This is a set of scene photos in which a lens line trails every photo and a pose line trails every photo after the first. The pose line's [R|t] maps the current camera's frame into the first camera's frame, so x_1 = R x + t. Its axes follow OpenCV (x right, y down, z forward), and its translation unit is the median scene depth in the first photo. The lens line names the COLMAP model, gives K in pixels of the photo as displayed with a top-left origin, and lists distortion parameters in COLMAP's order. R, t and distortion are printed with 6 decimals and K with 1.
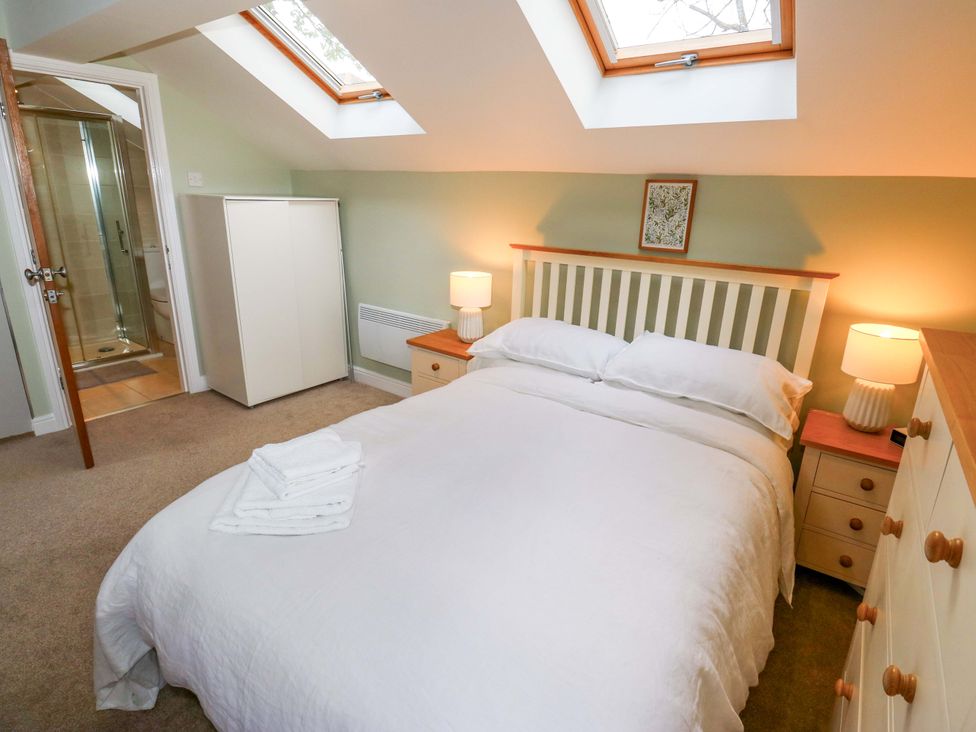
lens RADIAL K [[506.7, 0, 492.2], [0, 506.7, 363.3], [0, 0, 1]] dist [-0.018578, -0.000084]
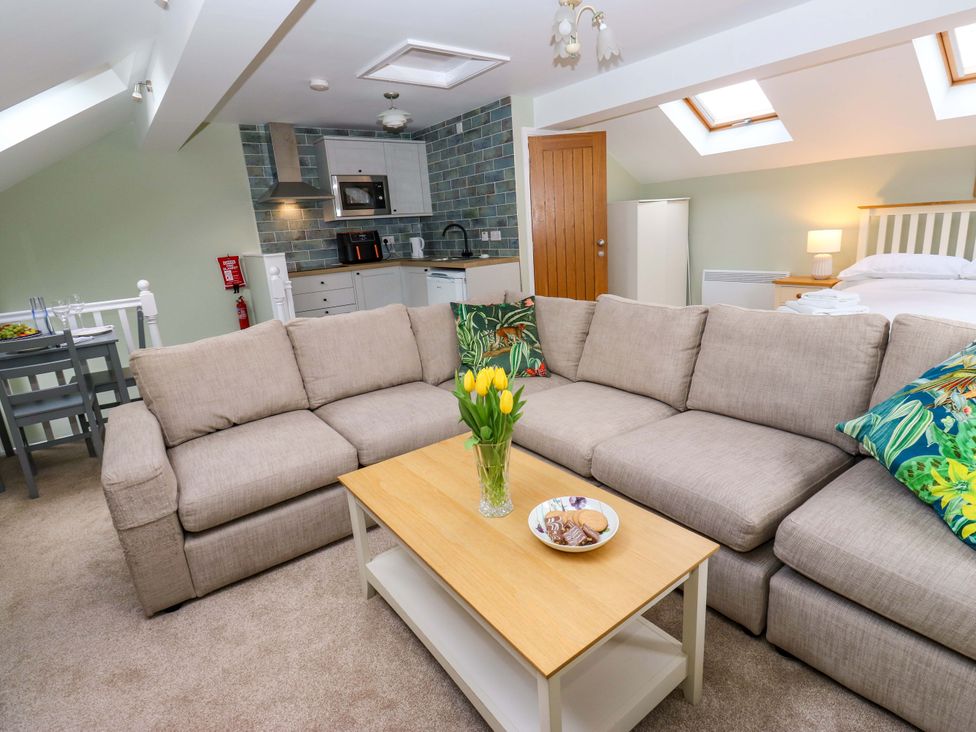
lens RADIAL K [[506.7, 0, 492.0], [0, 506.7, 366.1], [0, 0, 1]] dist [-0.018578, -0.000084]
pose [[0.950215, -0.029315, -0.310212, -0.626323], [0.017480, 0.999012, -0.040865, 0.310592], [0.311104, 0.033408, 0.949789, -0.804396]]
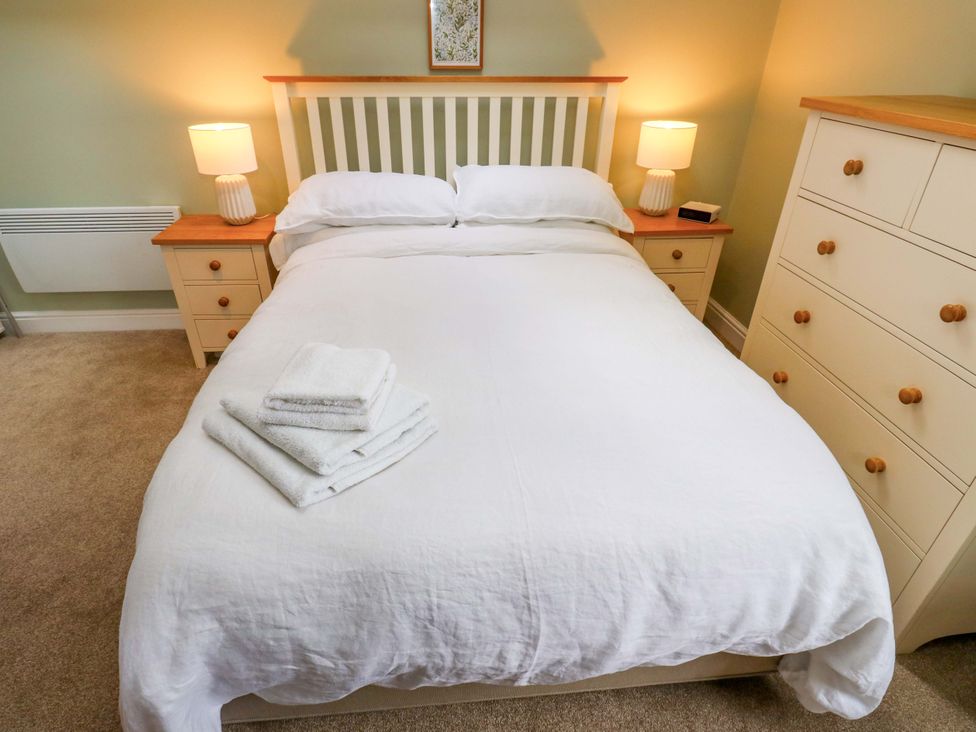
lens RADIAL K [[547.1, 0, 474.9], [0, 547.1, 384.1], [0, 0, 1]] dist [-0.013704, -0.004629]
pose [[0.761561, -0.372347, 0.530455, -0.379988], [0.215966, 0.917507, 0.333976, -0.022228], [-0.611051, -0.139783, 0.779152, 0.140033]]
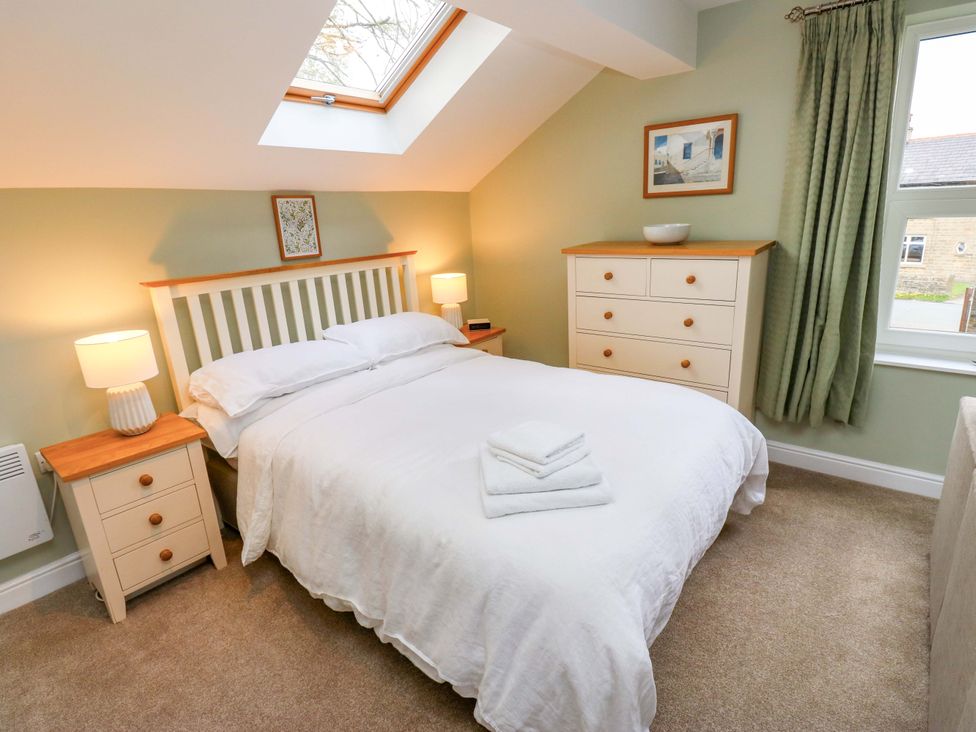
lens RADIAL K [[506.7, 0, 504.0], [0, 506.7, 367.5], [0, 0, 1]] dist [-0.018578, -0.000084]
pose [[0.019247, -0.328202, 0.944412, -0.819725], [0.342518, 0.889592, 0.302171, -0.196961], [-0.939314, 0.317663, 0.129537, 0.524379]]
